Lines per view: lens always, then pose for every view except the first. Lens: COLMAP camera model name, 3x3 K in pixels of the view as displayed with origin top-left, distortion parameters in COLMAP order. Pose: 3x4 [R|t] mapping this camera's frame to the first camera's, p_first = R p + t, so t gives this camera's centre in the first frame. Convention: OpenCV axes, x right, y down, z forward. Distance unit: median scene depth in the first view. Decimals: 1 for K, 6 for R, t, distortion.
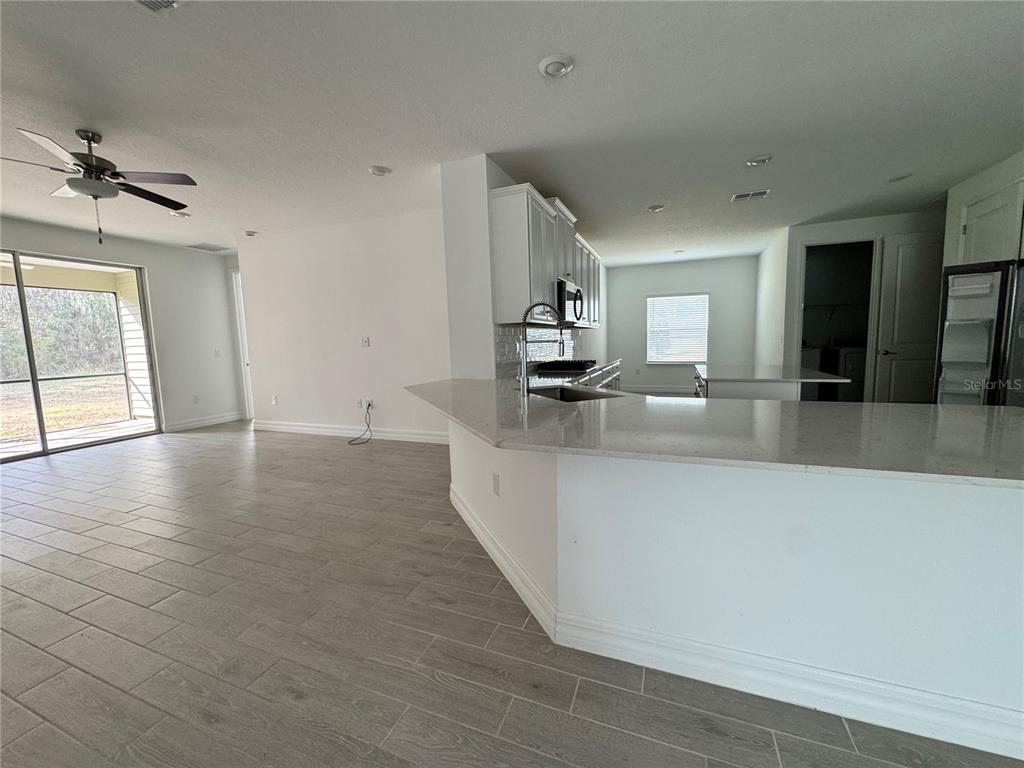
lens RADIAL K [[410.6, 0, 516.2], [0, 410.6, 385.1], [0, 0, 1]] dist [-0.000130, 0.000086]
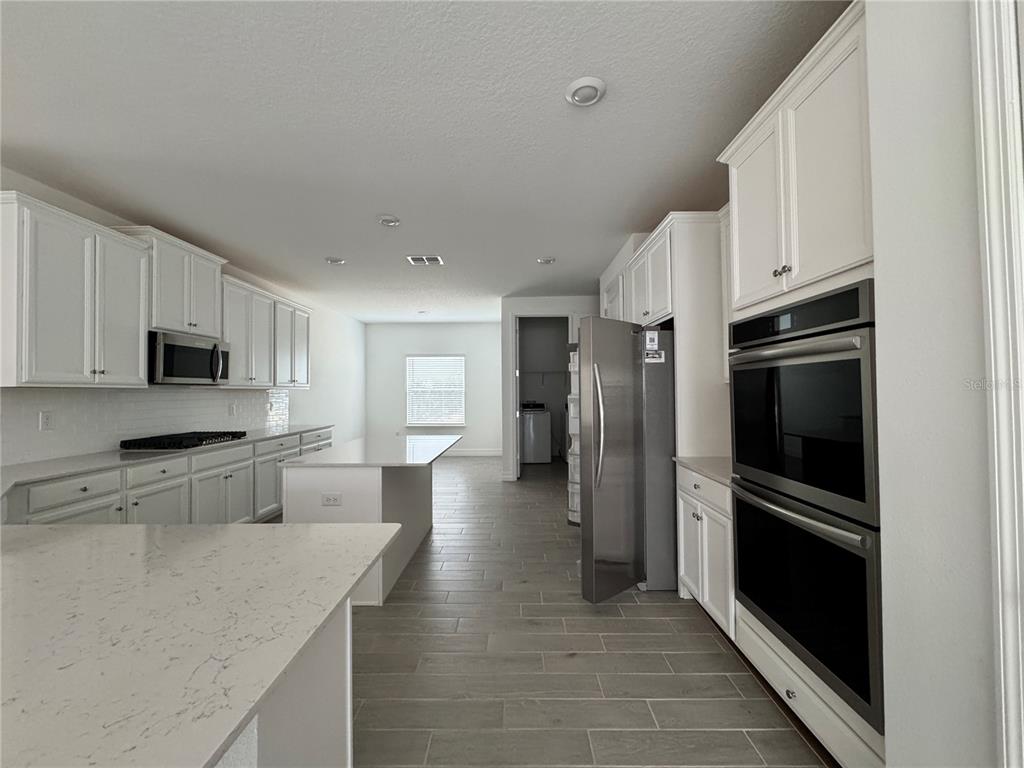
lens RADIAL K [[410.6, 0, 514.7], [0, 410.6, 387.0], [0, 0, 1]] dist [-0.000130, 0.000086]
pose [[0.934915, 0.019947, 0.354310, 0.365398], [0.024410, 0.992440, -0.120282, -0.035499], [-0.354031, 0.121102, 0.927360, 0.050919]]
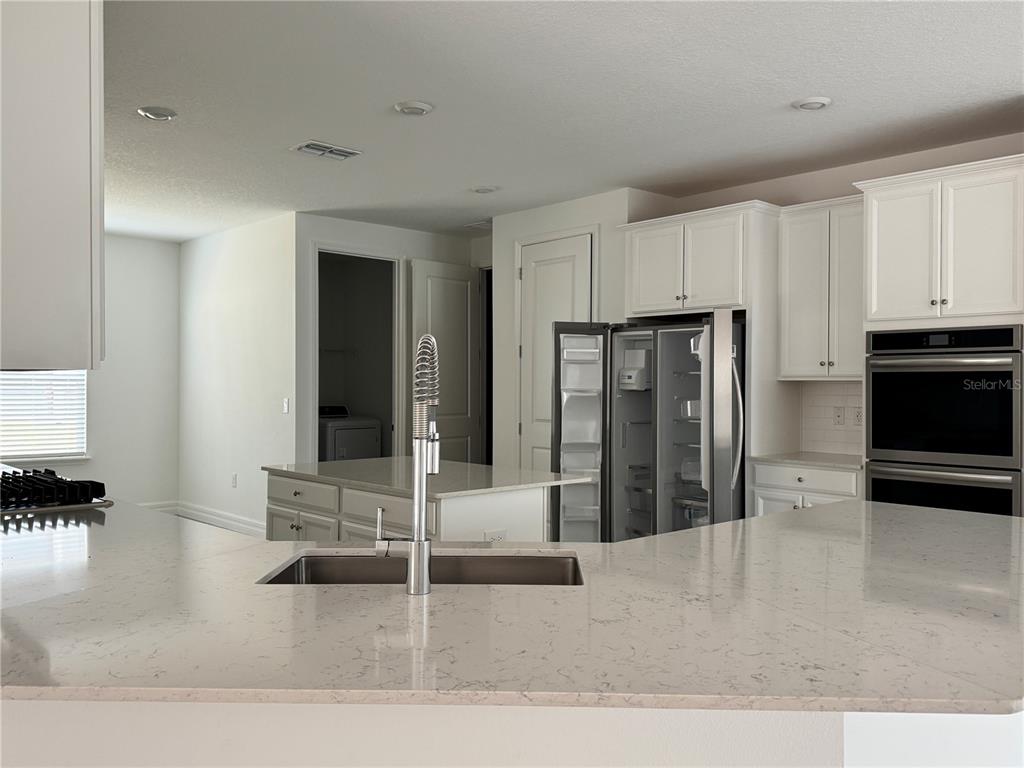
lens RADIAL K [[838.8, 0, 514.3], [0, 838.8, 387.7], [0, 0, 1]] dist [0.001783, -0.006380]
pose [[0.426830, 0.026006, 0.903958, -0.284825], [0.081629, 0.994398, -0.067152, -0.043981], [-0.900640, 0.102452, 0.422316, 0.286023]]
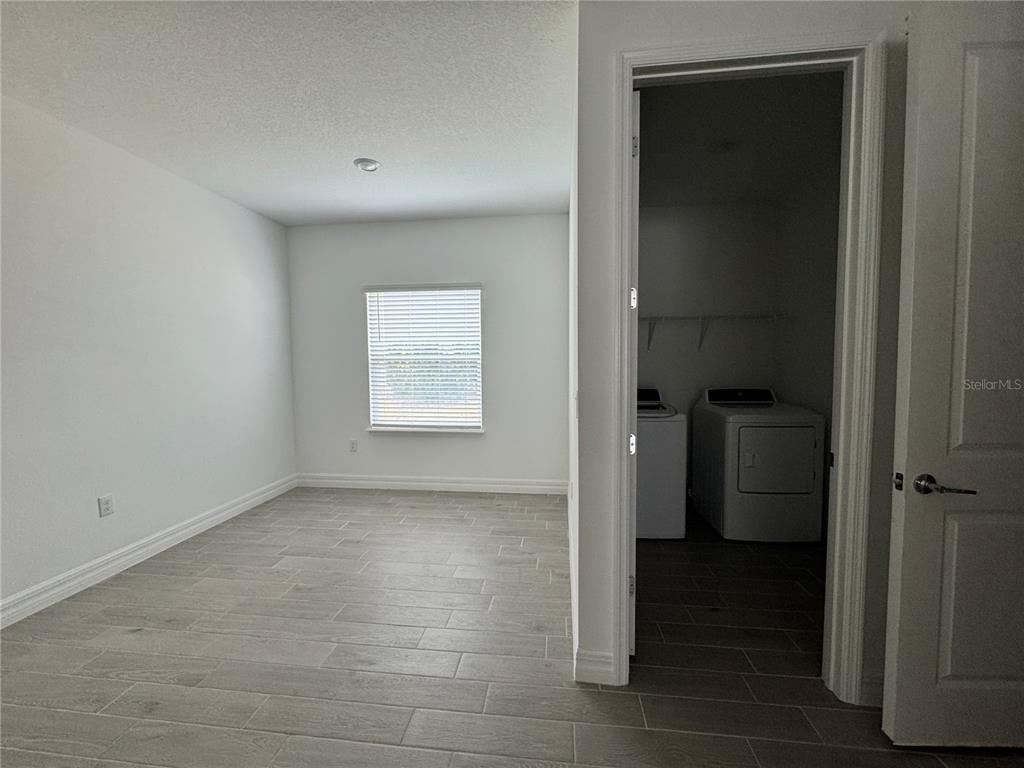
lens RADIAL K [[410.6, 0, 517.3], [0, 410.6, 386.7], [0, 0, 1]] dist [-0.000130, 0.000086]
pose [[0.966214, -0.003344, 0.257719, 0.614782], [0.014774, 0.998990, -0.042429, -0.134530], [-0.257317, 0.044803, 0.965288, 0.843862]]
